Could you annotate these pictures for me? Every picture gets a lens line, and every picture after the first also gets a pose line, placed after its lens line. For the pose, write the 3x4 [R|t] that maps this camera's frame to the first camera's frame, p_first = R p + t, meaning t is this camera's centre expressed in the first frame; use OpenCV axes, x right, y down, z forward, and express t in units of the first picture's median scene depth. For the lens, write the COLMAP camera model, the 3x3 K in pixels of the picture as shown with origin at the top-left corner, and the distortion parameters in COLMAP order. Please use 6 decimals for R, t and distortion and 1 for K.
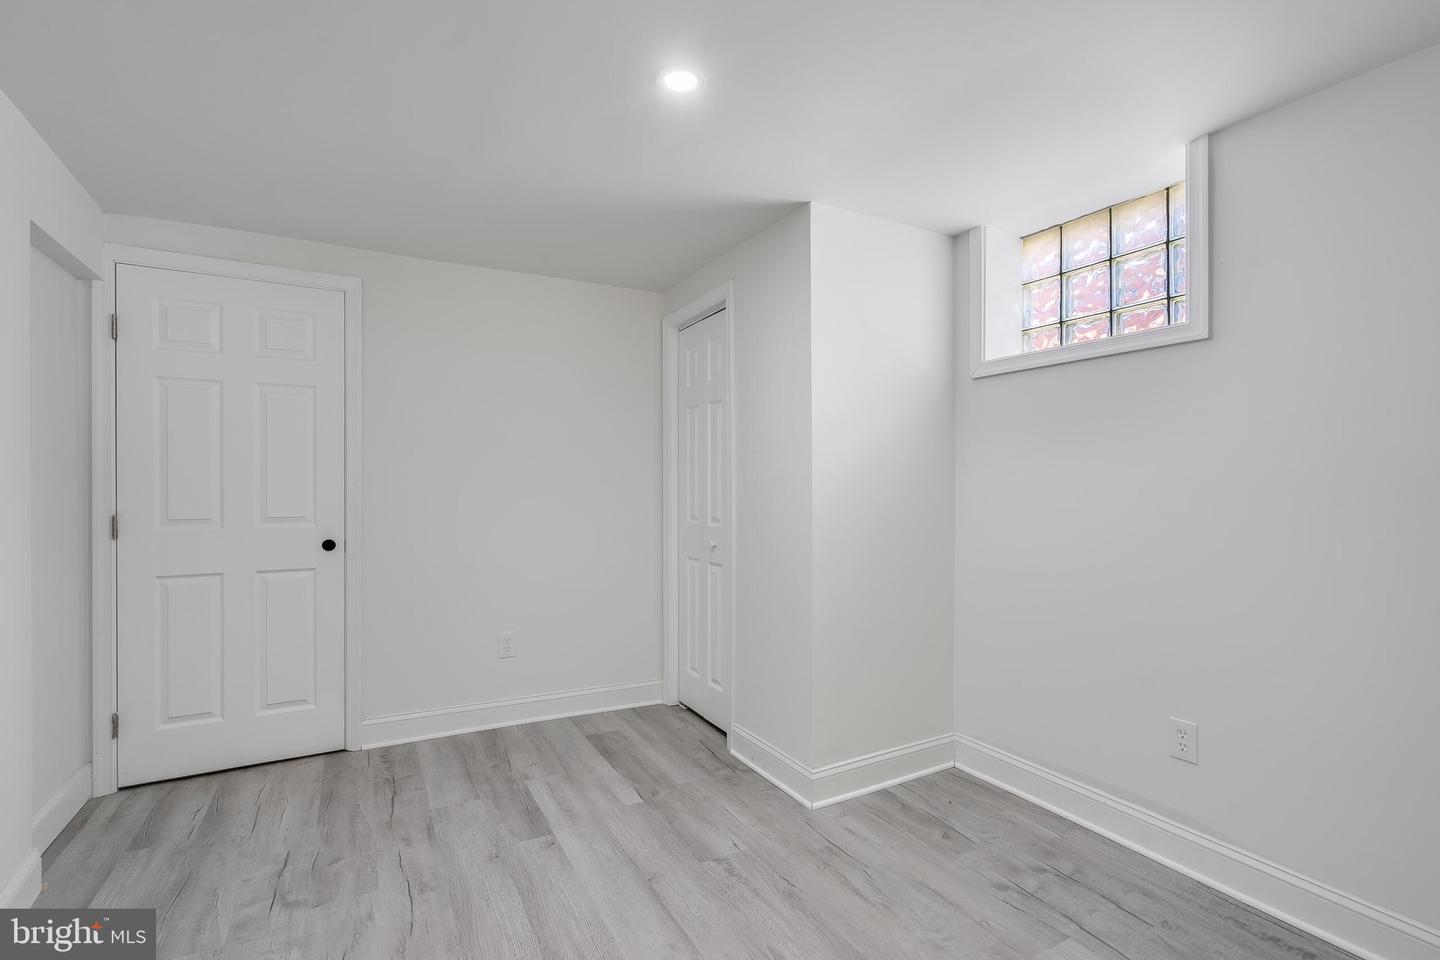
lens RADIAL K [[652.4, 0, 720.0], [0, 652.4, 480.0], [0, 0, 1]] dist [-0.003982, -0.000439]
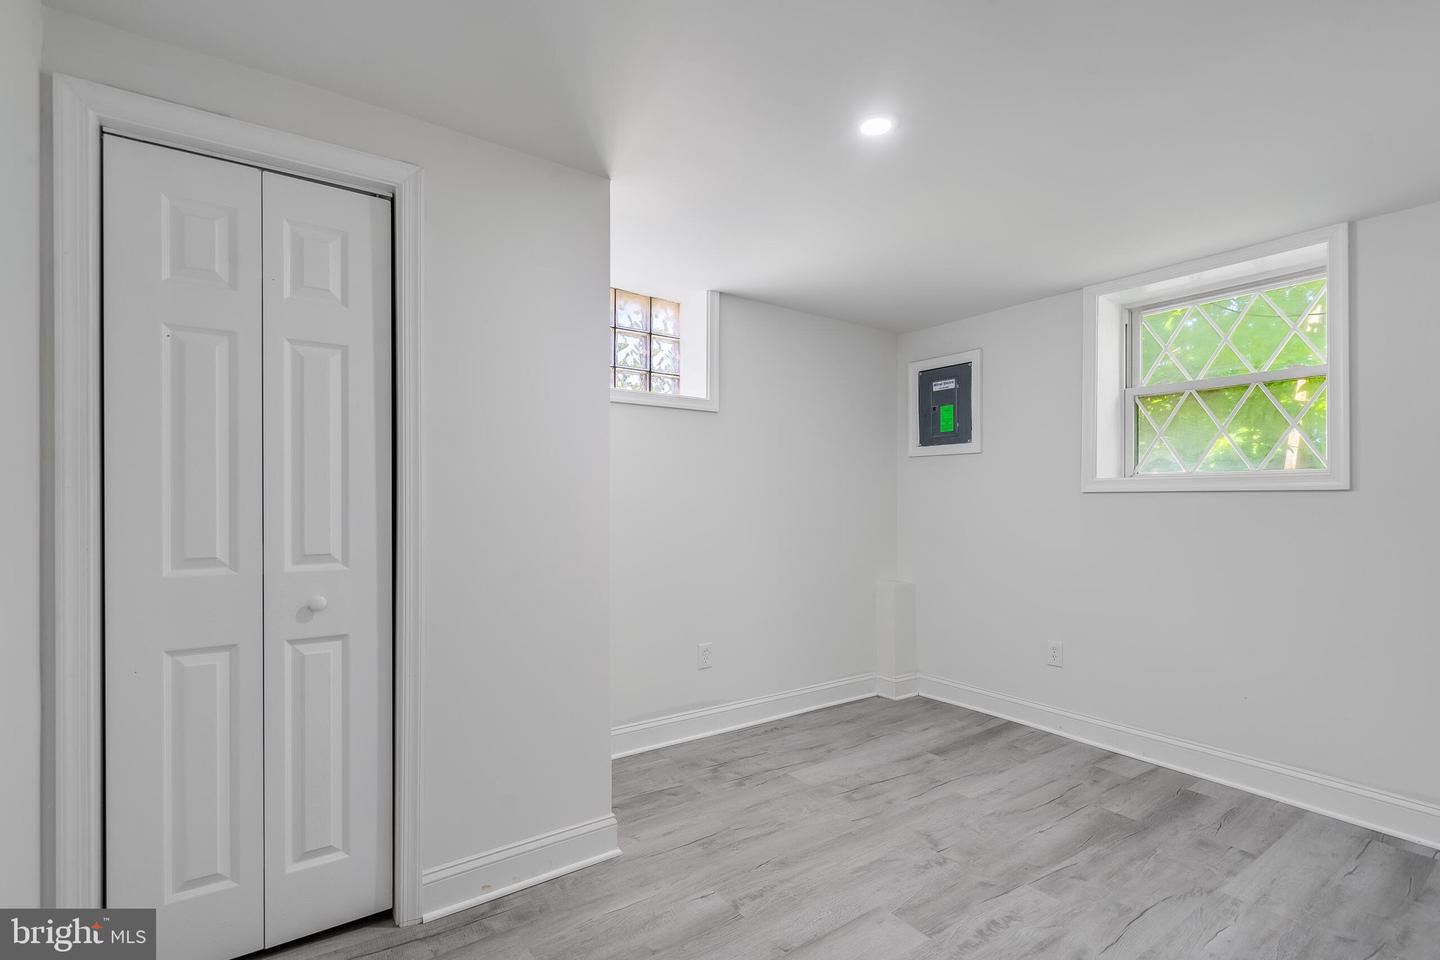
lens RADIAL K [[664.8, 0, 721.5], [0, 664.8, 497.1], [0, 0, 1]] dist [-0.000648, -0.000037]
pose [[-0.097098, 0.003014, 0.995270, -0.918235], [-0.005635, 0.999978, -0.003578, 0.012370], [-0.995259, -0.005956, -0.097079, 1.097999]]
